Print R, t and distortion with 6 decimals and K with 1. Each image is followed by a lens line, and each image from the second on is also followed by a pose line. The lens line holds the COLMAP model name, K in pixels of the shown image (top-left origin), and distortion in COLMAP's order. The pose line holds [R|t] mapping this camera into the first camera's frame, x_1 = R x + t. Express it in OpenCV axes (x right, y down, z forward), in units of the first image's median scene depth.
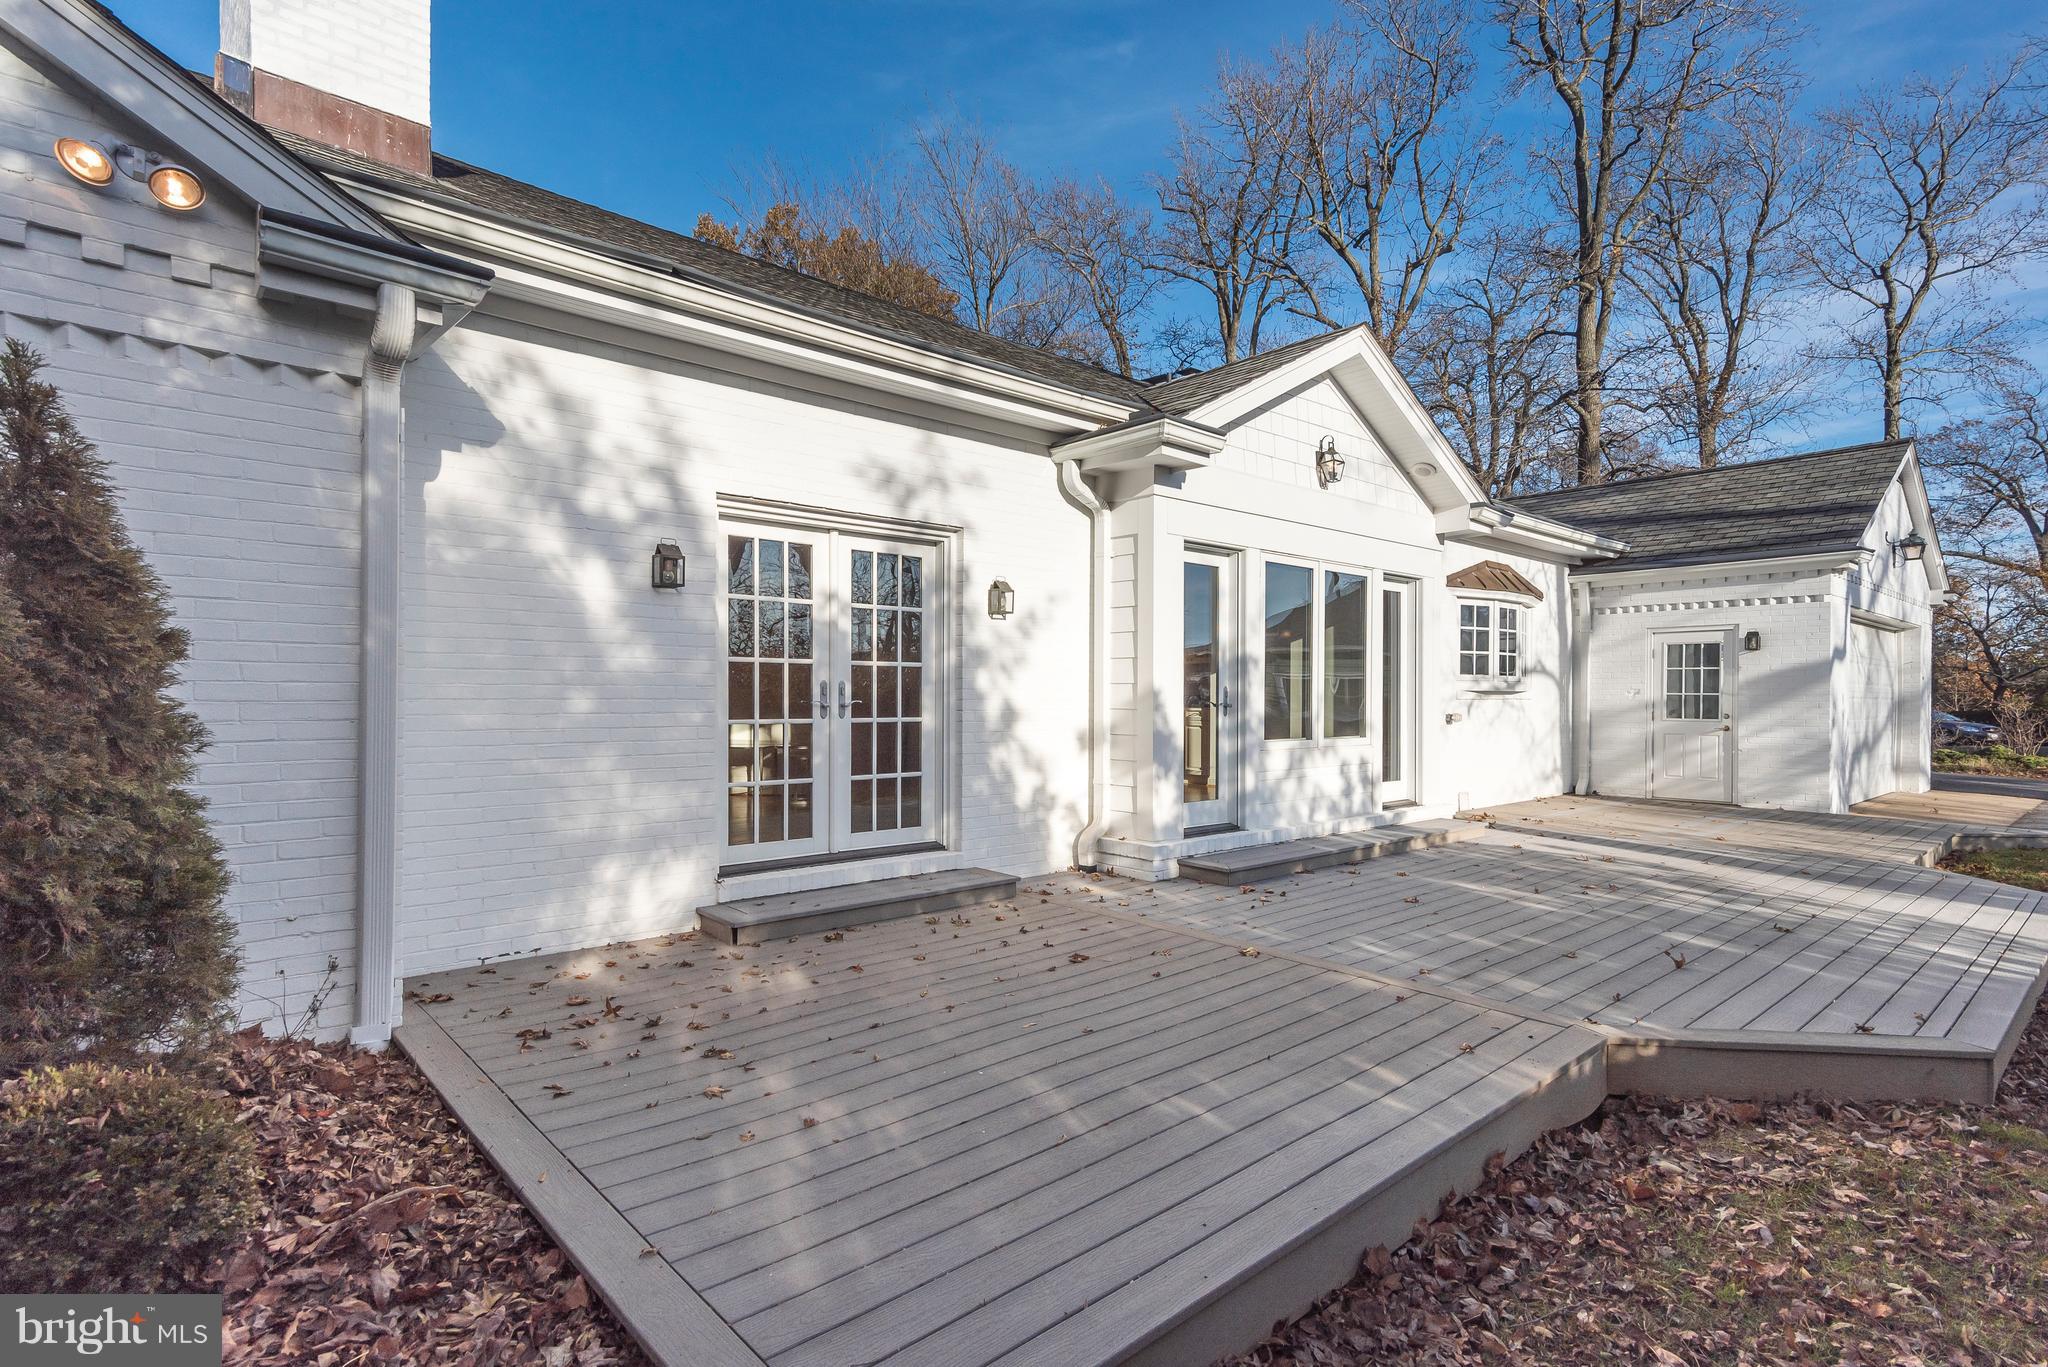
lens RADIAL K [[1022.6, 0, 1075.7], [0, 1022.6, 716.8], [0, 0, 1]] dist [0.001123, 0.001335]
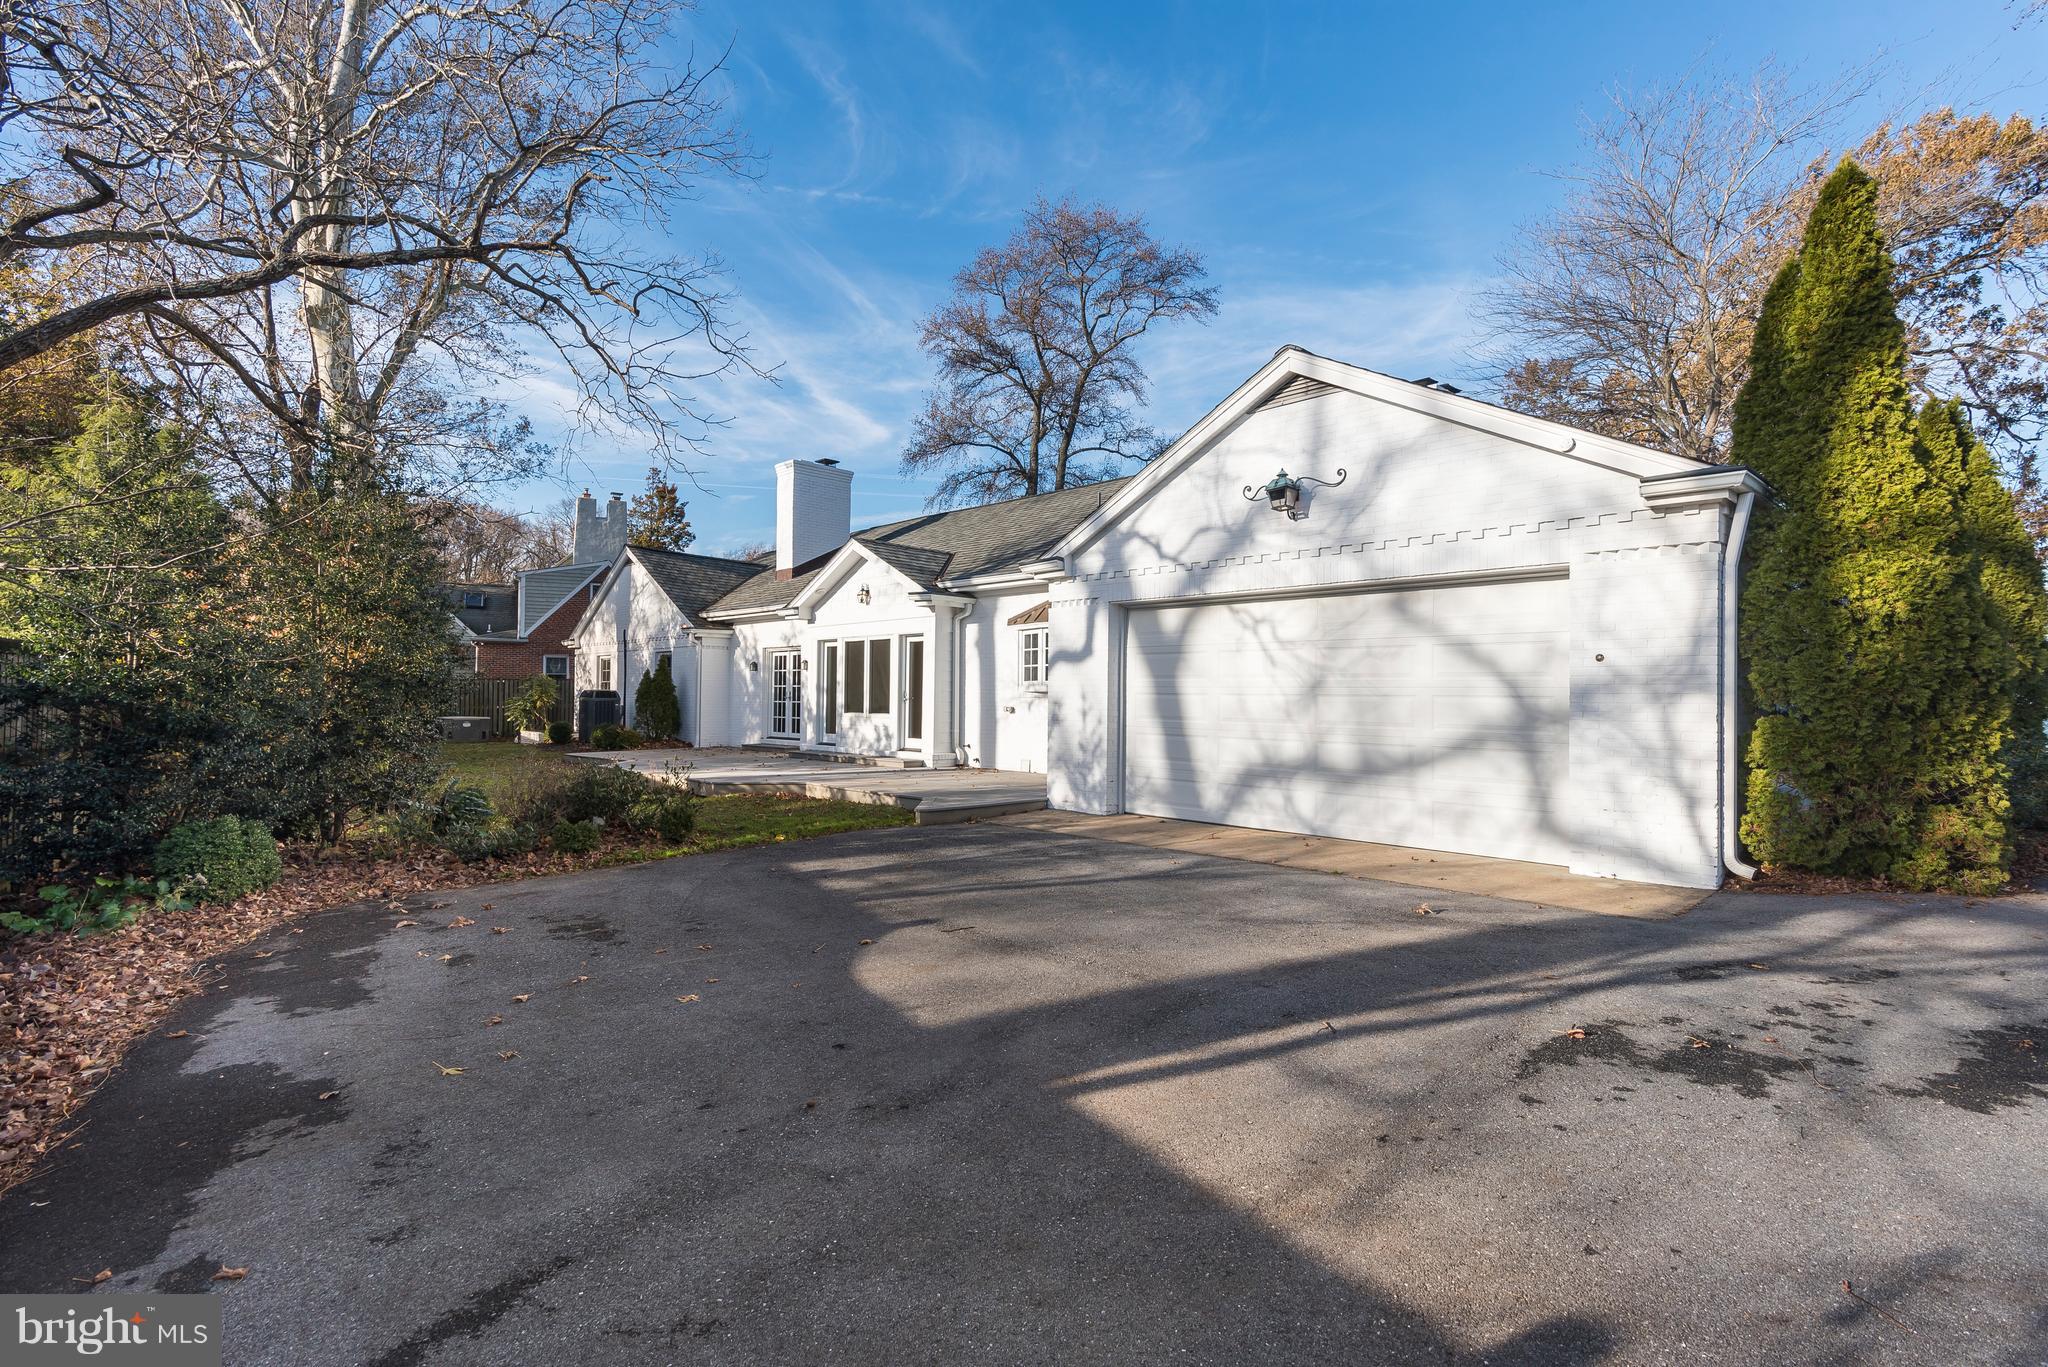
lens RADIAL K [[1022.6, 0, 1075.7], [0, 1022.6, 716.8], [0, 0, 1]] dist [0.001123, 0.001335]
pose [[0.018634, 0.018243, -0.999660, 2.549259], [-0.024197, 0.999549, 0.017790, -0.024982], [0.999534, 0.023858, 0.019067, 1.438002]]
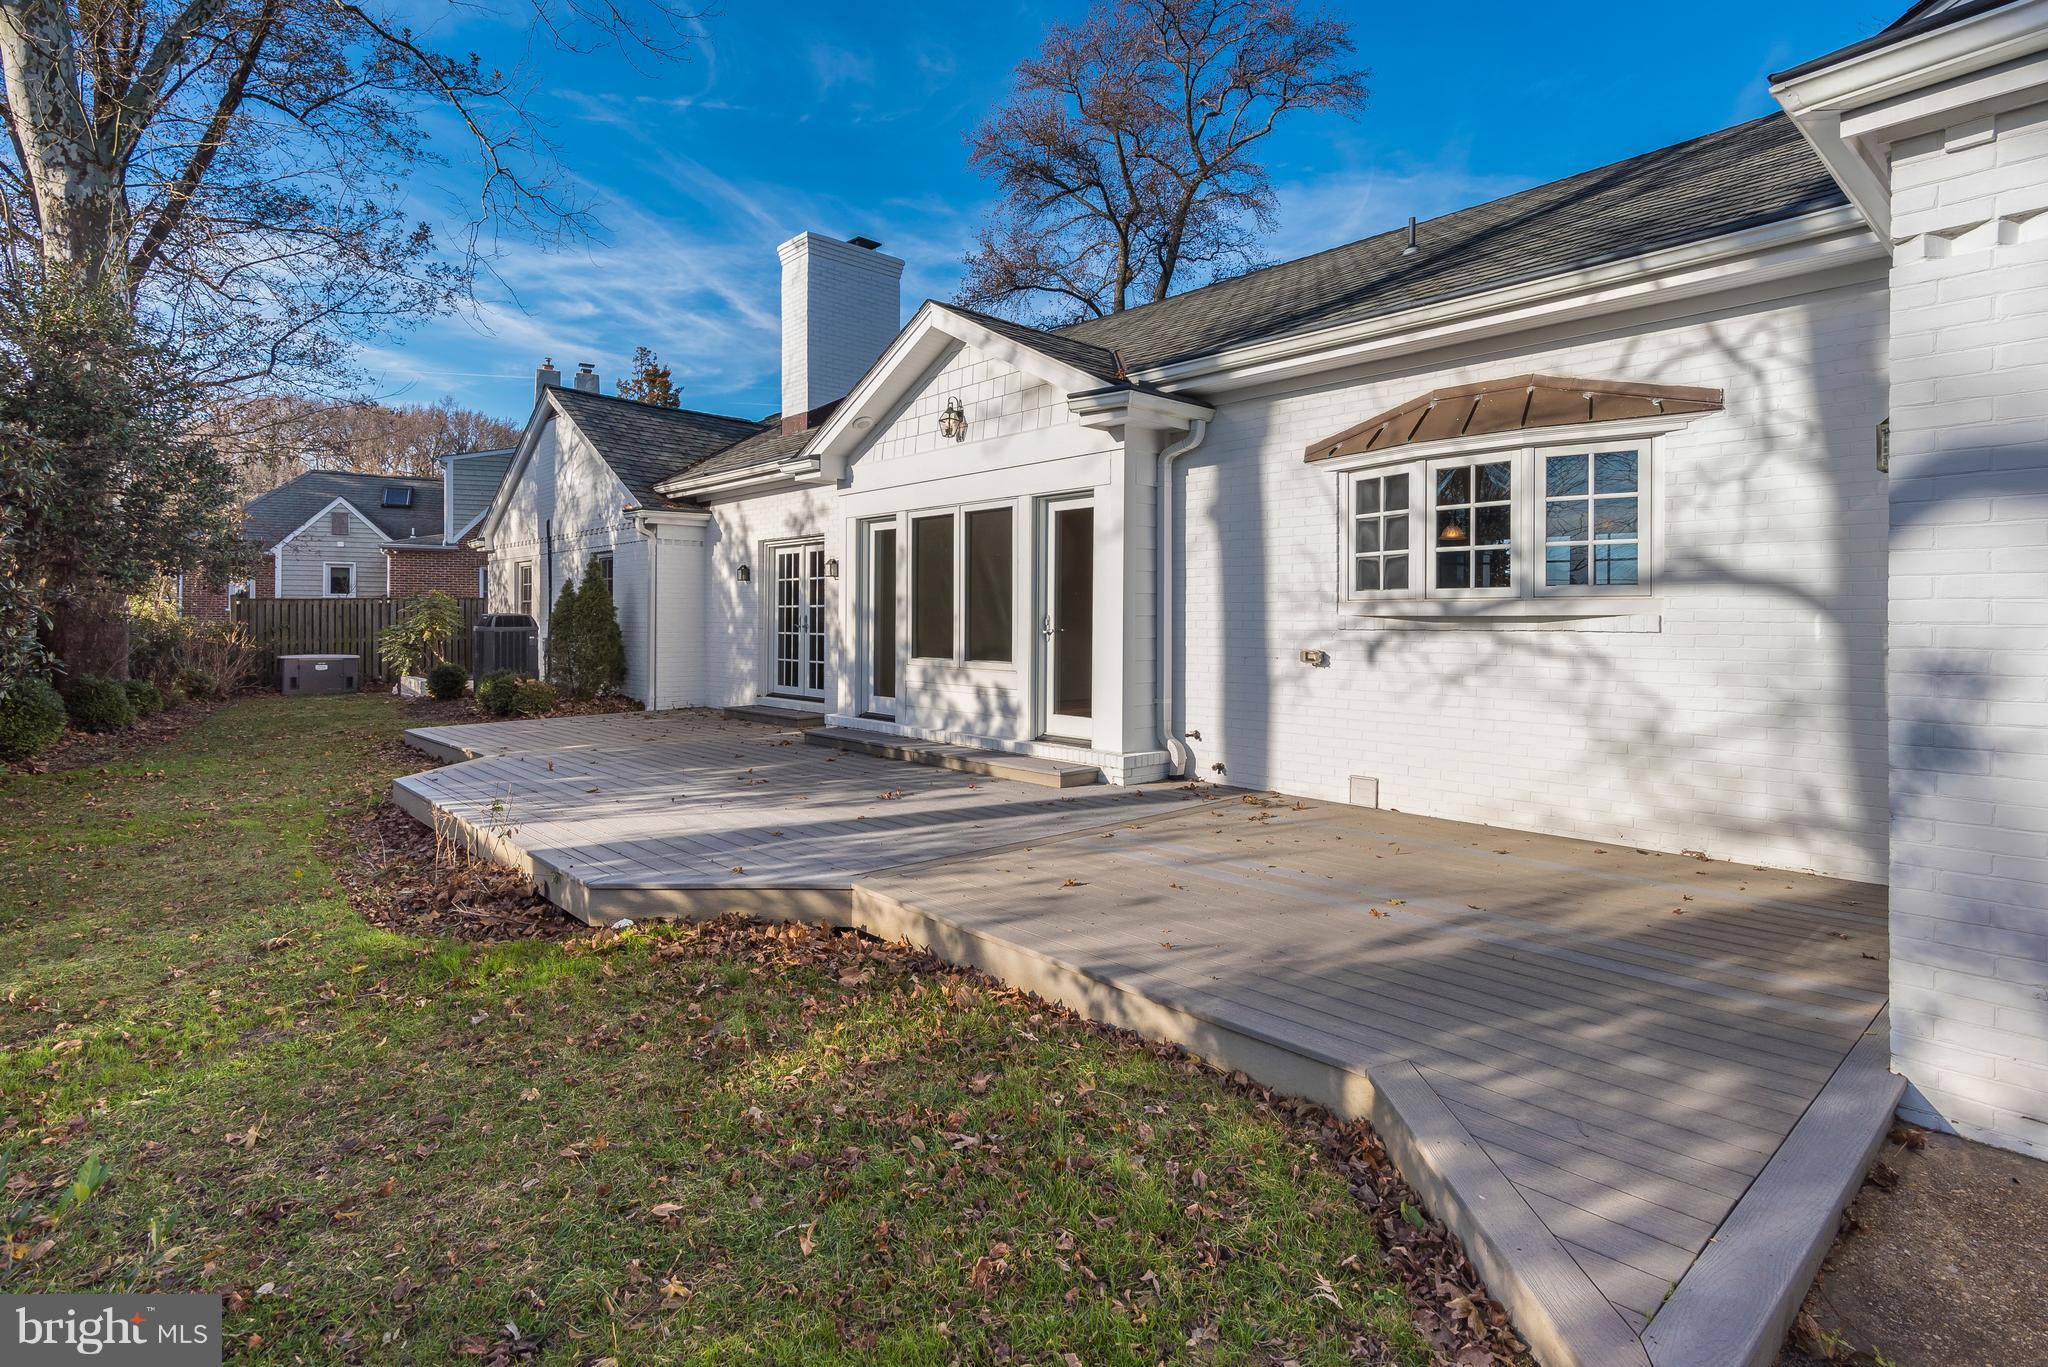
lens RADIAL K [[1001.9, 0, 1063.4], [0, 1001.9, 644.0], [0, 0, 1]] dist [0.024347, -0.000005]
pose [[-0.004279, 0.026140, -0.999649, 1.359808], [-0.018667, 0.999482, 0.026216, -0.030349], [0.999817, 0.018772, -0.003788, 1.132488]]
